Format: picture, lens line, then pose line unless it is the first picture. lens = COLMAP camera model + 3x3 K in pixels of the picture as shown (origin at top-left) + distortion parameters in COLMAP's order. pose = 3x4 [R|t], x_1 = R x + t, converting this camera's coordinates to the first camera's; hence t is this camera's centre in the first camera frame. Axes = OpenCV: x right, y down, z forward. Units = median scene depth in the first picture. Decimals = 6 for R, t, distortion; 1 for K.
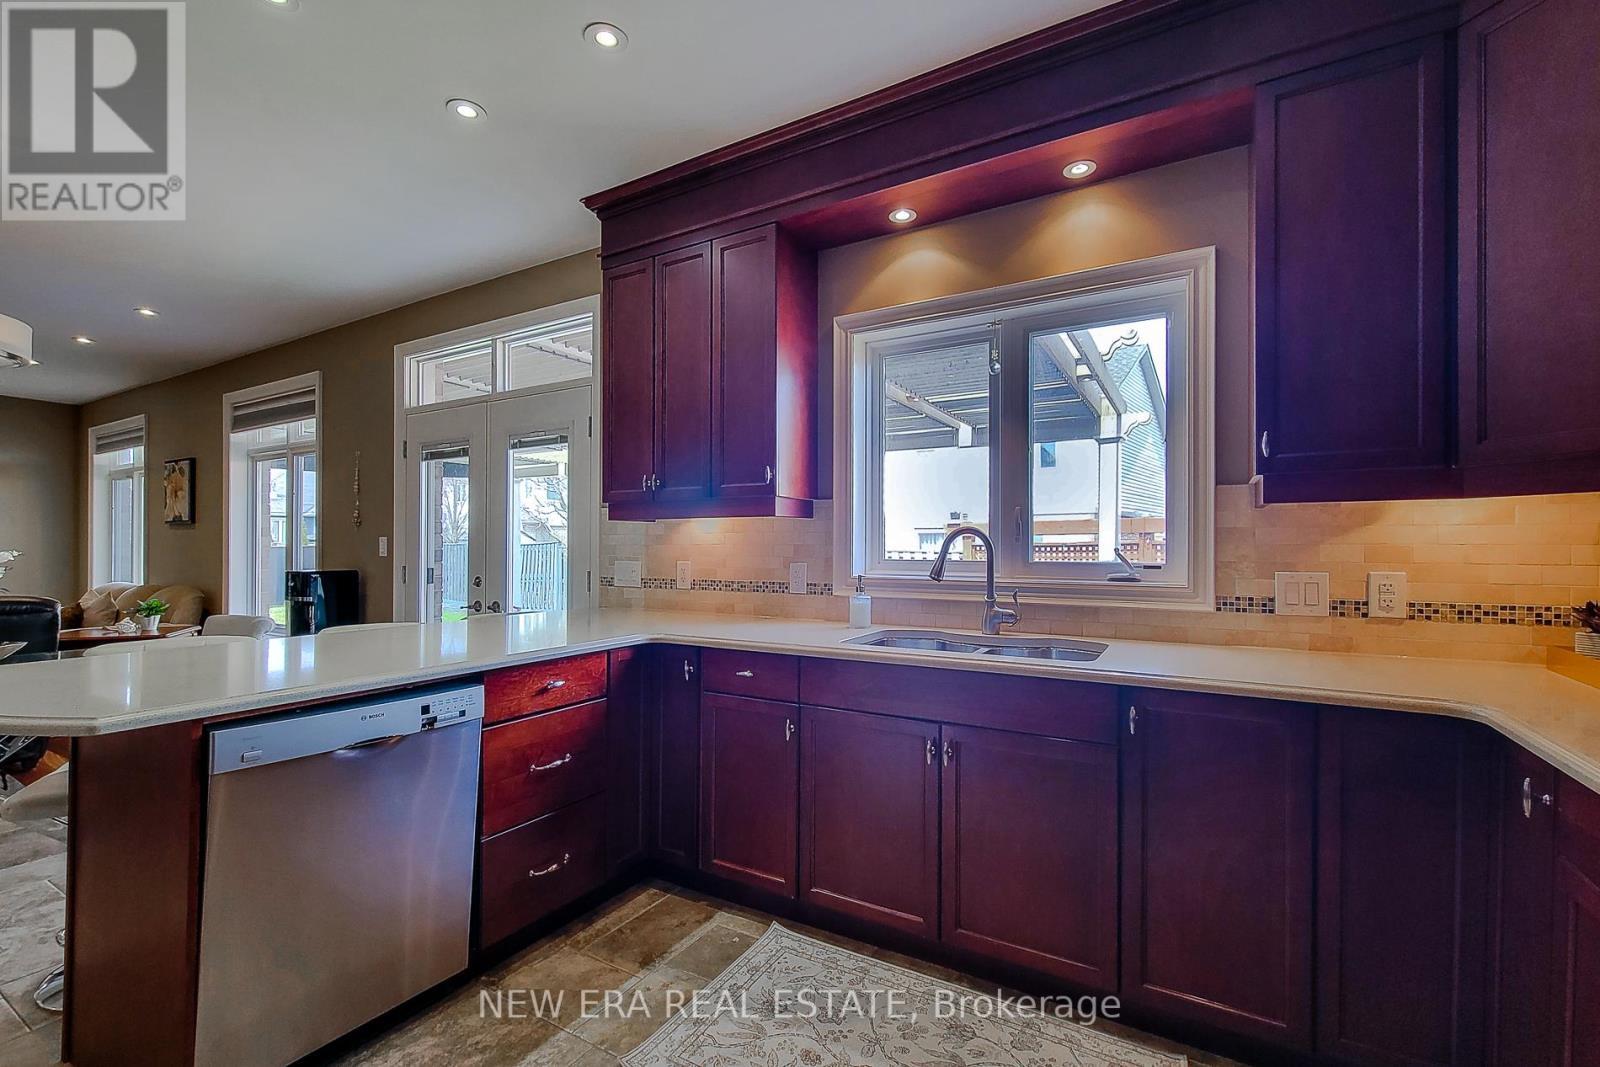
lens RADIAL K [[687.7, 0, 799.5], [0, 687.7, 541.1], [0, 0, 1]] dist [0.010539, -0.000038]
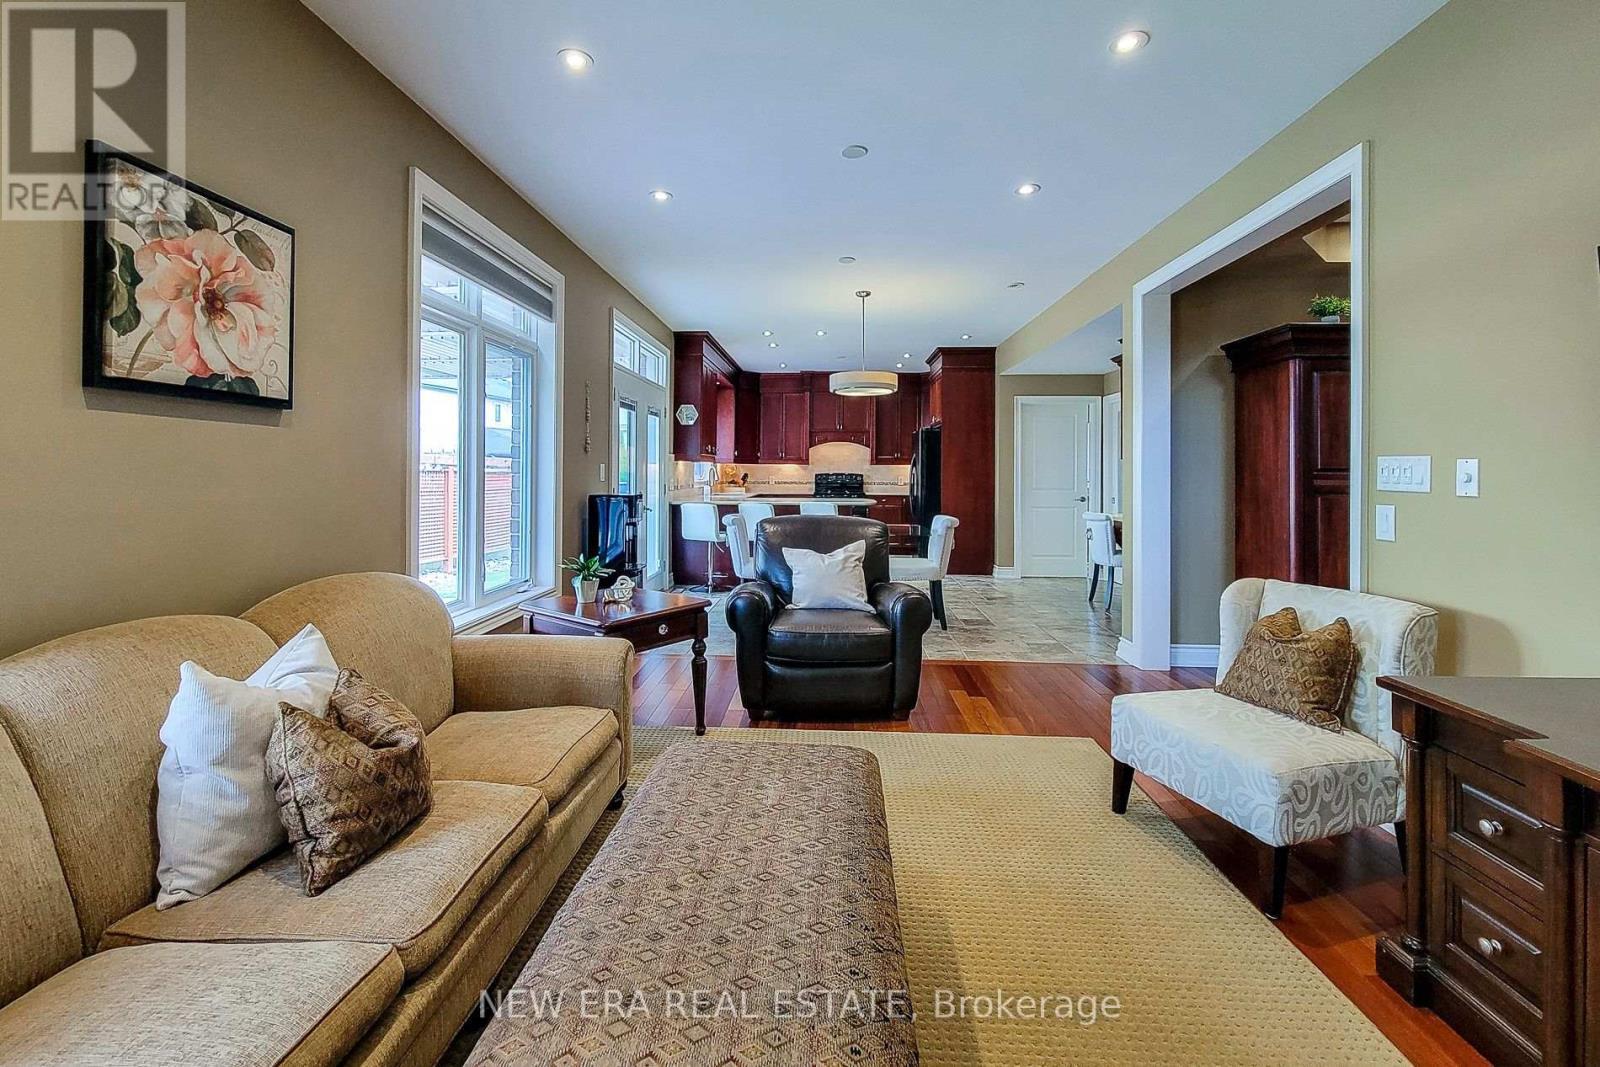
lens RADIAL K [[675.7, 0, 800.0], [0, 675.7, 476.0], [0, 0, 1]] dist [0.009404, 0.000002]
pose [[-0.469863, -0.008223, 0.882701, -1.984357], [-0.010119, 0.999941, 0.003929, 0.007770], [-0.882681, -0.007086, -0.469919, 1.400629]]
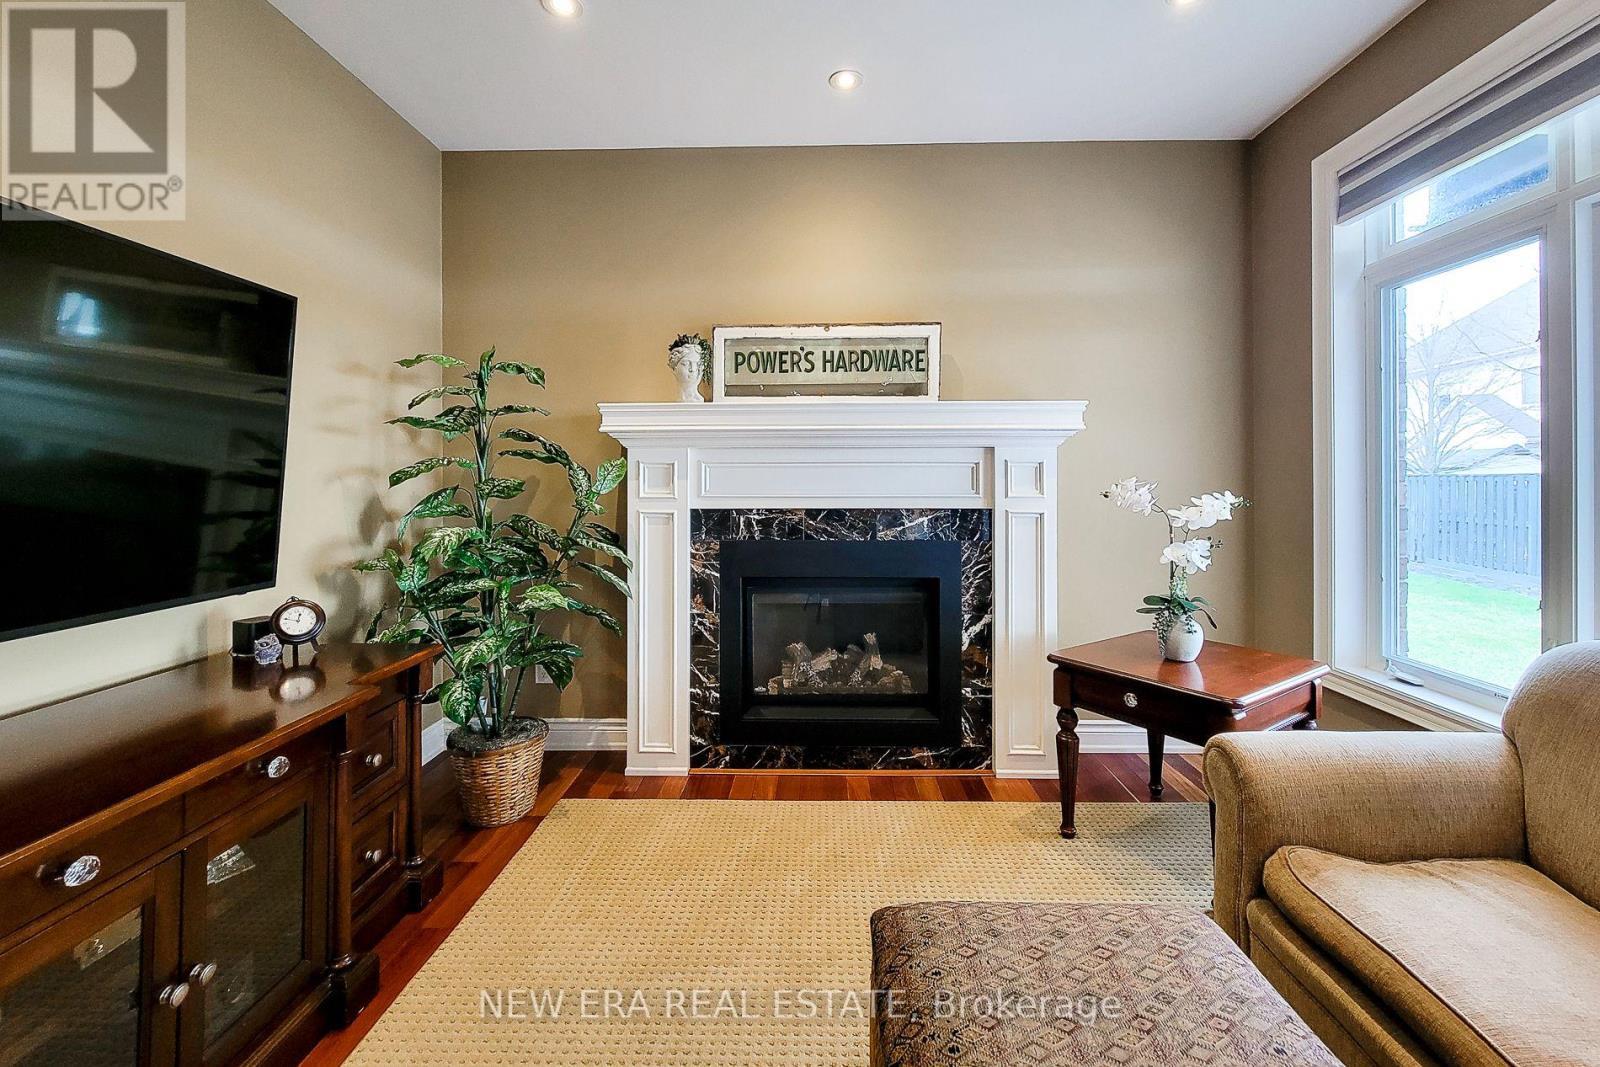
lens RADIAL K [[675.7, 0, 800.0], [0, 675.7, 476.0], [0, 0, 1]] dist [0.009404, 0.000002]
pose [[0.484466, -0.005669, -0.874791, -1.543926], [0.011211, 0.999937, -0.000271, 0.005685], [0.874738, -0.009676, 0.484500, 1.074676]]
